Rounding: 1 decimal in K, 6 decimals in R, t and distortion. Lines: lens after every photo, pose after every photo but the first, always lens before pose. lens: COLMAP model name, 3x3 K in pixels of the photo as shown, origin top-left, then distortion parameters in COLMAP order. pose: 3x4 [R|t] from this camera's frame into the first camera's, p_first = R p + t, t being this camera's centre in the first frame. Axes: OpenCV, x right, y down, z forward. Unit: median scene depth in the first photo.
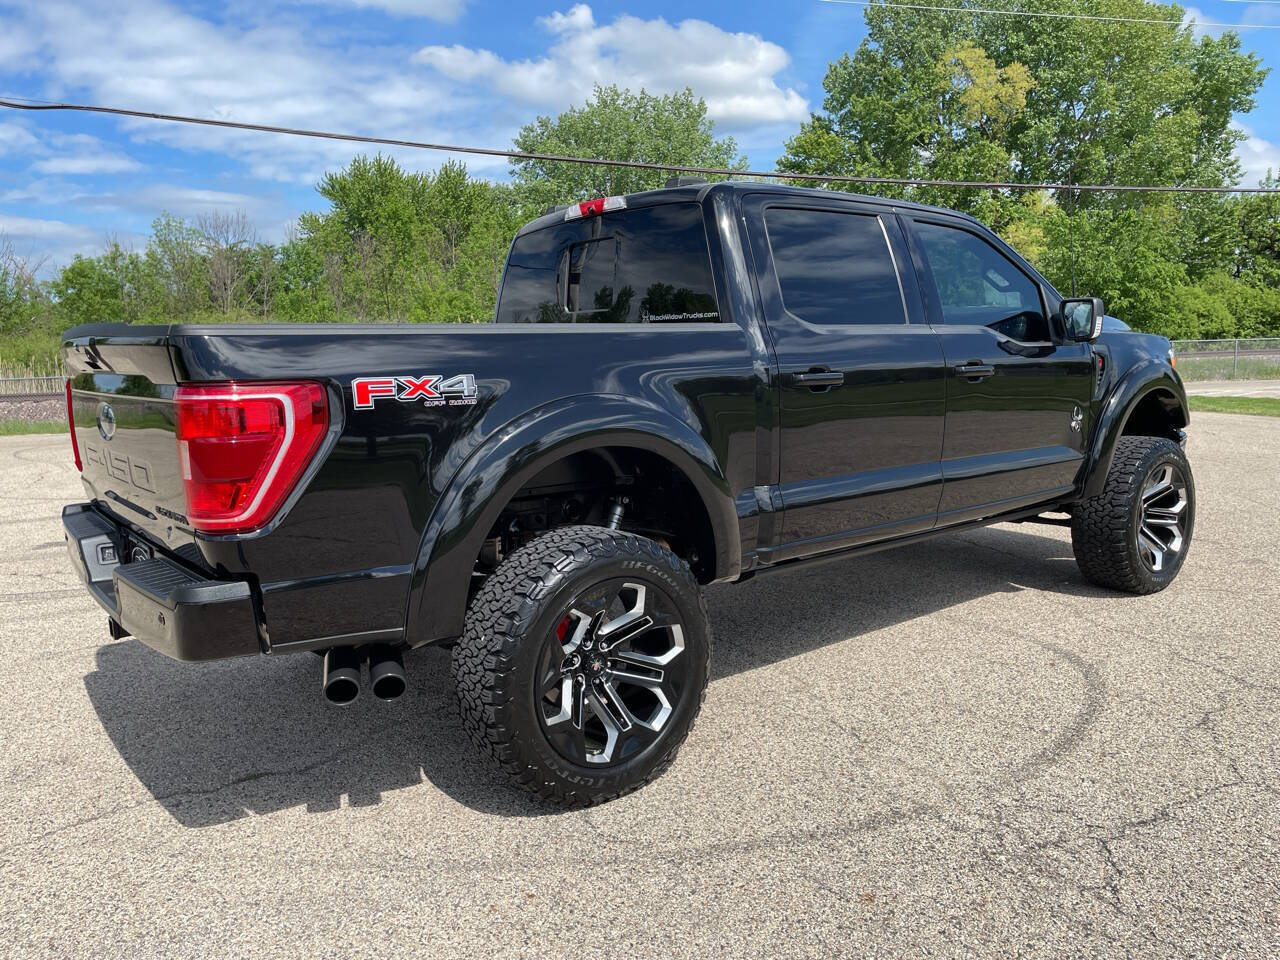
lens RADIAL K [[960.2, 0, 642.3], [0, 960.2, 478.3], [0, 0, 1]] dist [0.085969, -0.111651]
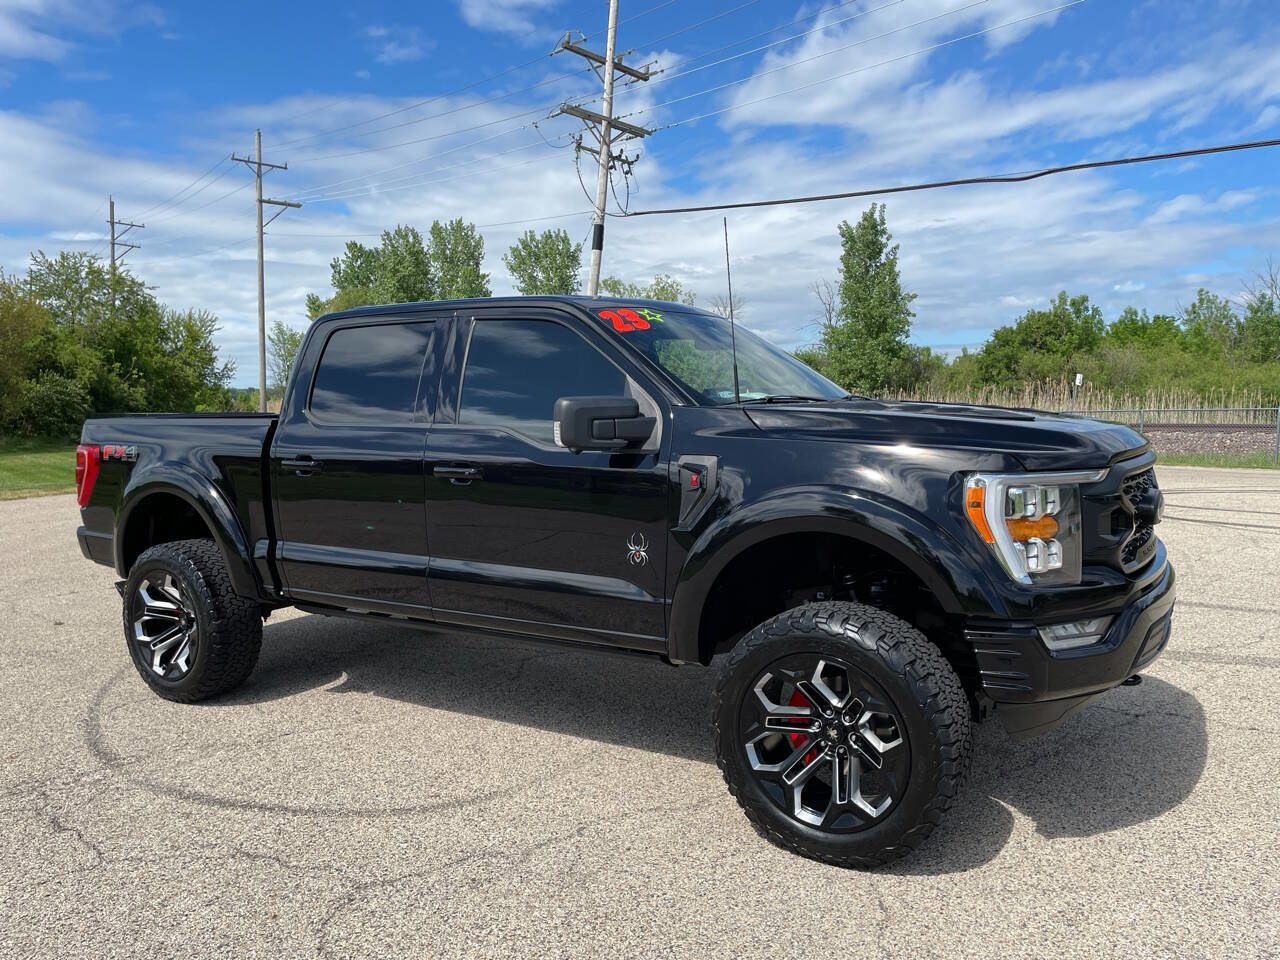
lens RADIAL K [[960.2, 0, 638.5], [0, 960.2, 488.1], [0, 0, 1]] dist [0.085969, -0.111651]
pose [[0.329977, 0.105355, -0.938091, 1.052186], [-0.117044, 0.990651, 0.070087, -0.146503], [0.936705, 0.086671, 0.339223, 0.677556]]
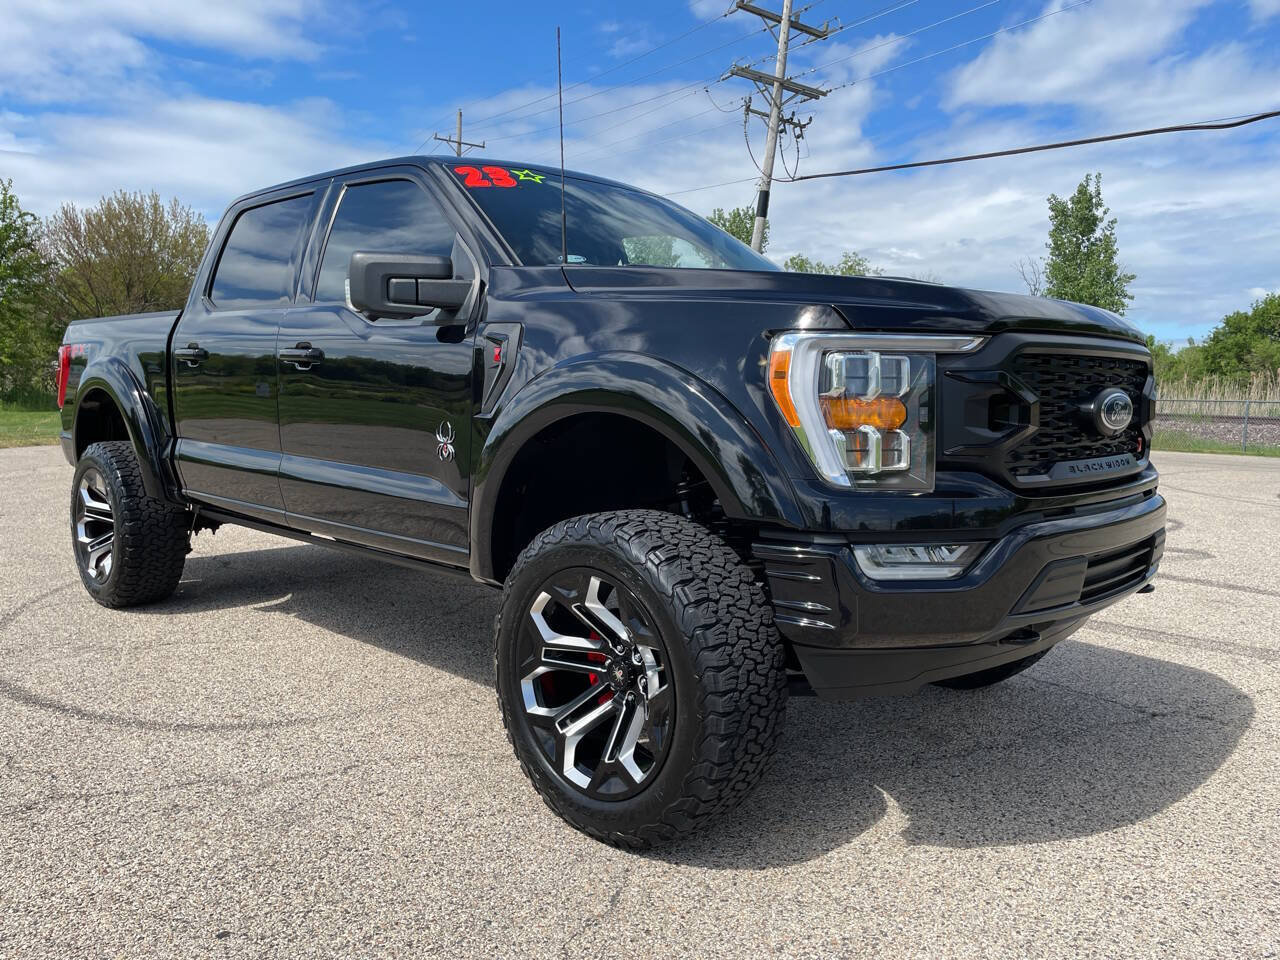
lens RADIAL K [[960.2, 0, 640.1], [0, 960.2, 485.3], [0, 0, 1]] dist [0.085969, -0.111651]
pose [[0.135310, 0.129666, -0.982282, 0.990341], [-0.152688, 0.982286, 0.108634, -0.108583], [0.978968, 0.135284, 0.152712, 0.944622]]
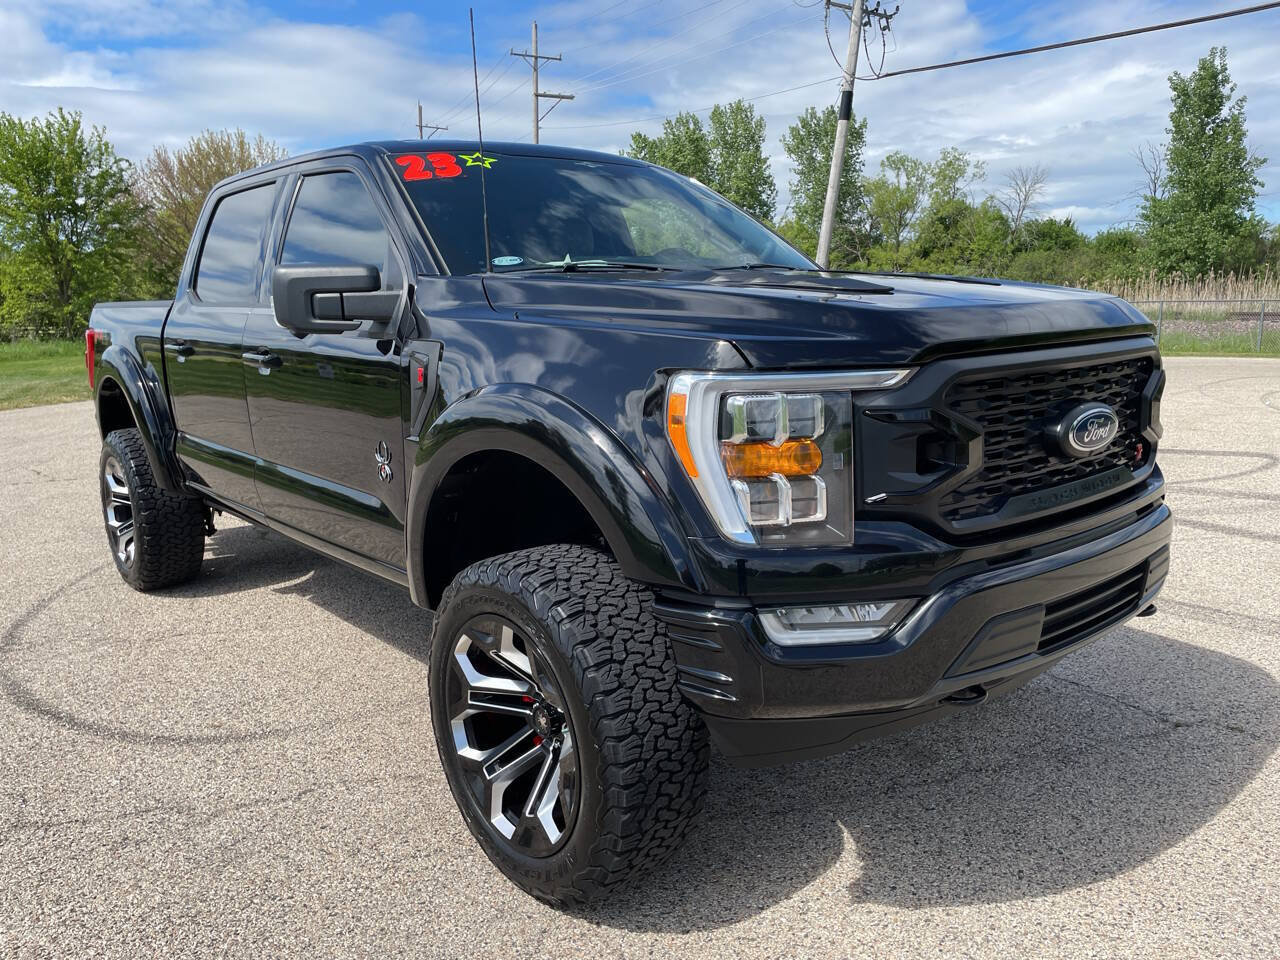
lens RADIAL K [[960.2, 0, 633.6], [0, 960.2, 485.2], [0, 0, 1]] dist [0.085969, -0.111651]
pose [[0.034838, 0.213473, -0.976328, 0.952632], [-0.111030, 0.971700, 0.208499, -0.171544], [0.993206, 0.101138, 0.057554, 1.026358]]
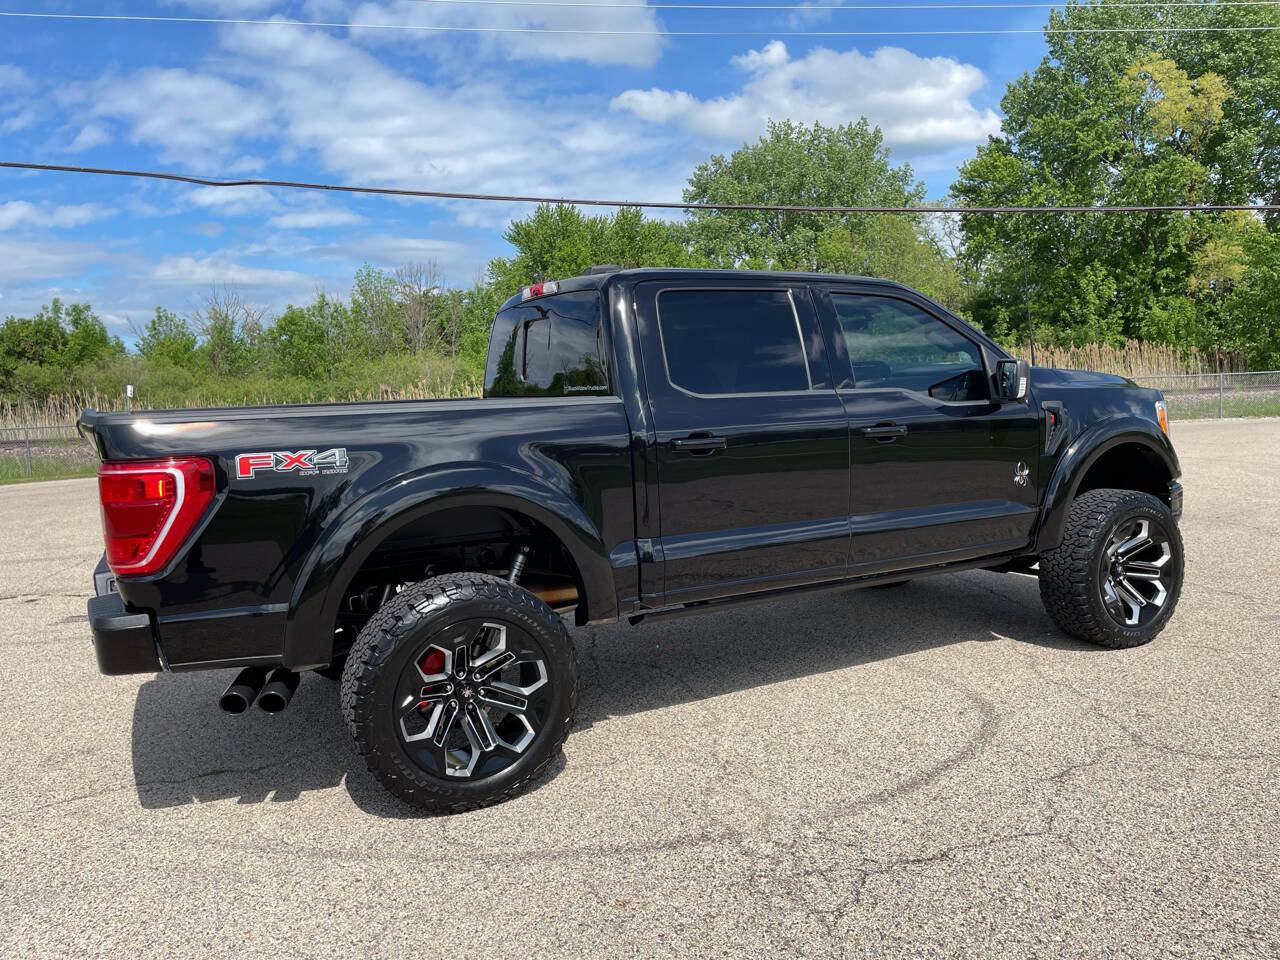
lens RADIAL K [[960.2, 0, 644.4], [0, 960.2, 477.8], [0, 0, 1]] dist [0.085969, -0.111651]
pose [[0.982943, 0.004731, -0.183849, 0.223295], [-0.010607, 0.999463, -0.030994, -0.019248], [0.183604, 0.032415, 0.982466, -0.071535]]
